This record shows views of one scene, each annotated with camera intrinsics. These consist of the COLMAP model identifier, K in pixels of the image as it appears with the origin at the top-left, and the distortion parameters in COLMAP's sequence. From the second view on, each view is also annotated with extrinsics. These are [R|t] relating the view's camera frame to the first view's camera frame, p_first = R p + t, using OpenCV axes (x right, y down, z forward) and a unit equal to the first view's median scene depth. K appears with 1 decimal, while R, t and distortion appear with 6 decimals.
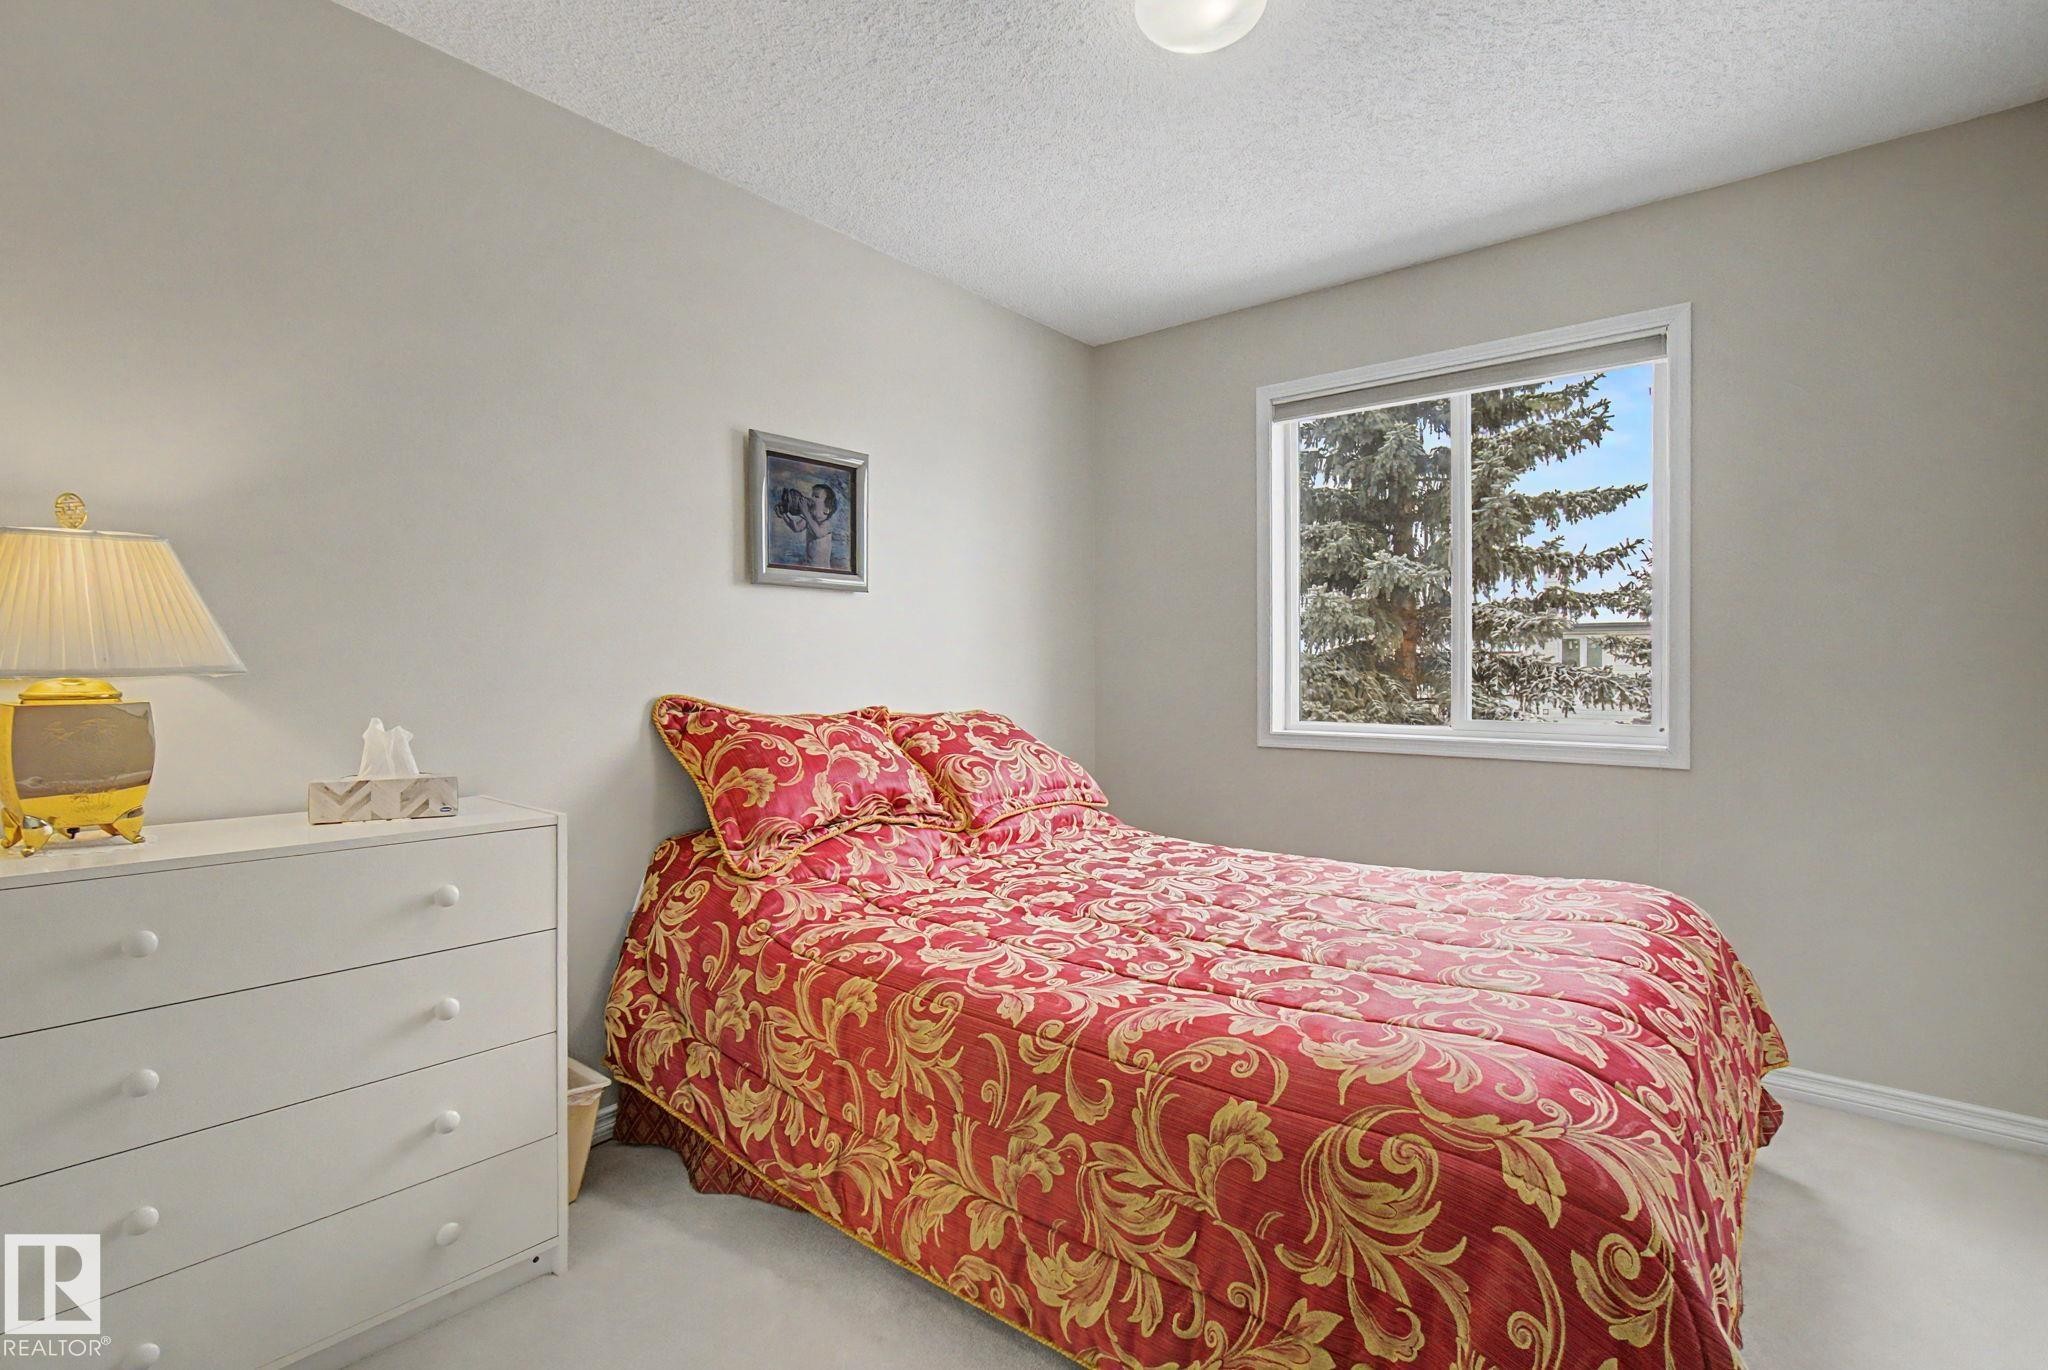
lens RADIAL K [[925.3, 0, 1024.9], [0, 925.3, 683.8], [0, 0, 1]] dist [0.000717, -0.000013]
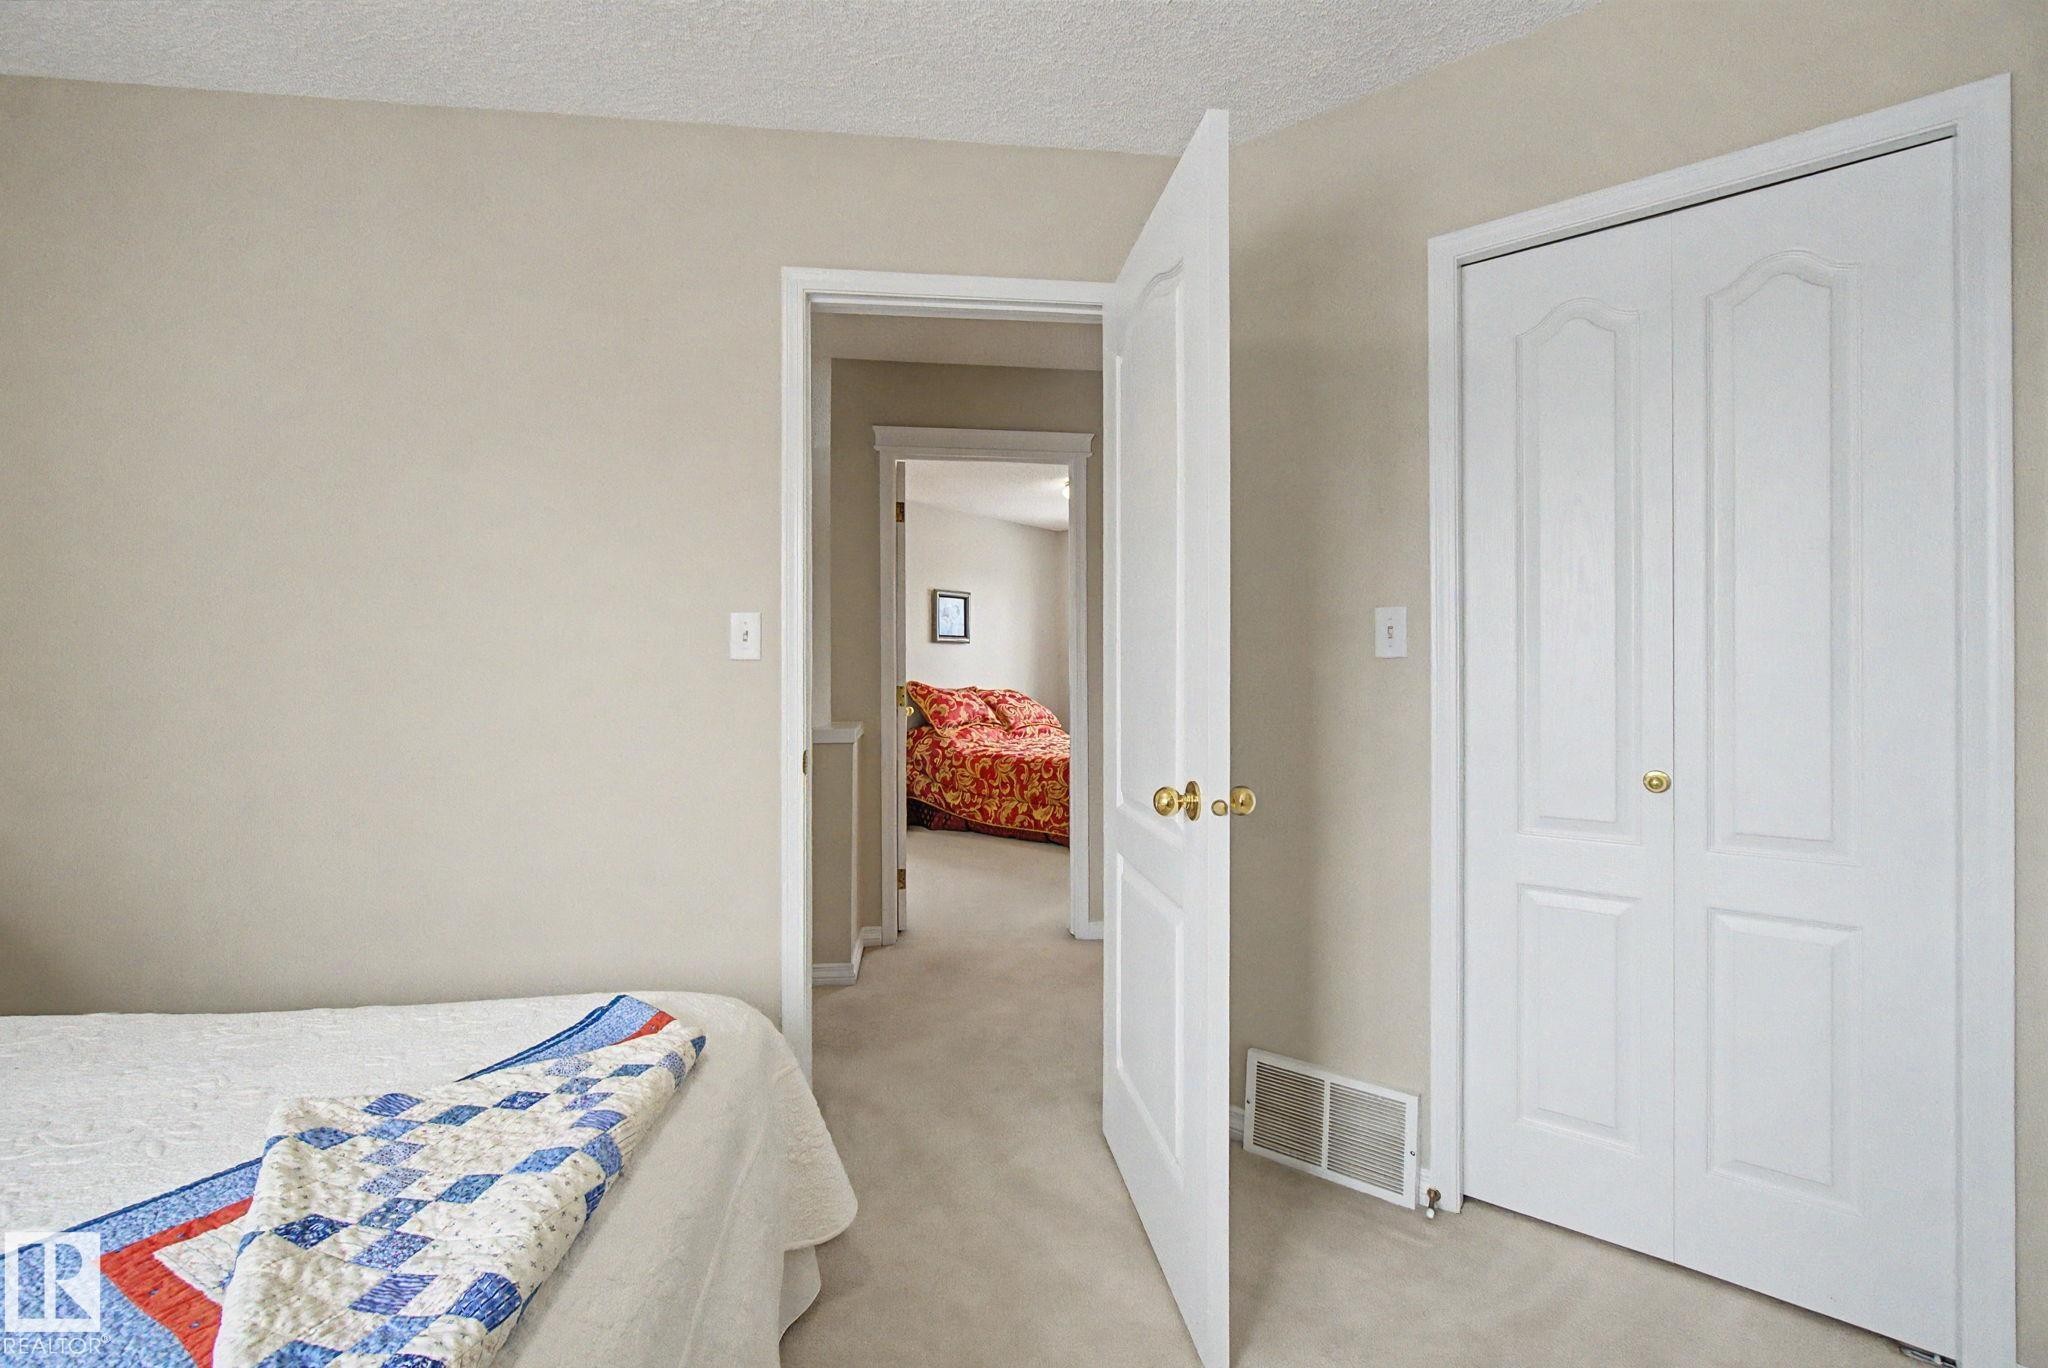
lens RADIAL K [[925.3, 0, 1023.1], [0, 925.3, 685.4], [0, 0, 1]] dist [0.000717, -0.000013]
pose [[0.999912, -0.000438, 0.013246, -0.065728], [0.000505, 0.999987, -0.005107, 0.045854], [-0.013244, 0.005113, 0.999899, -2.180248]]
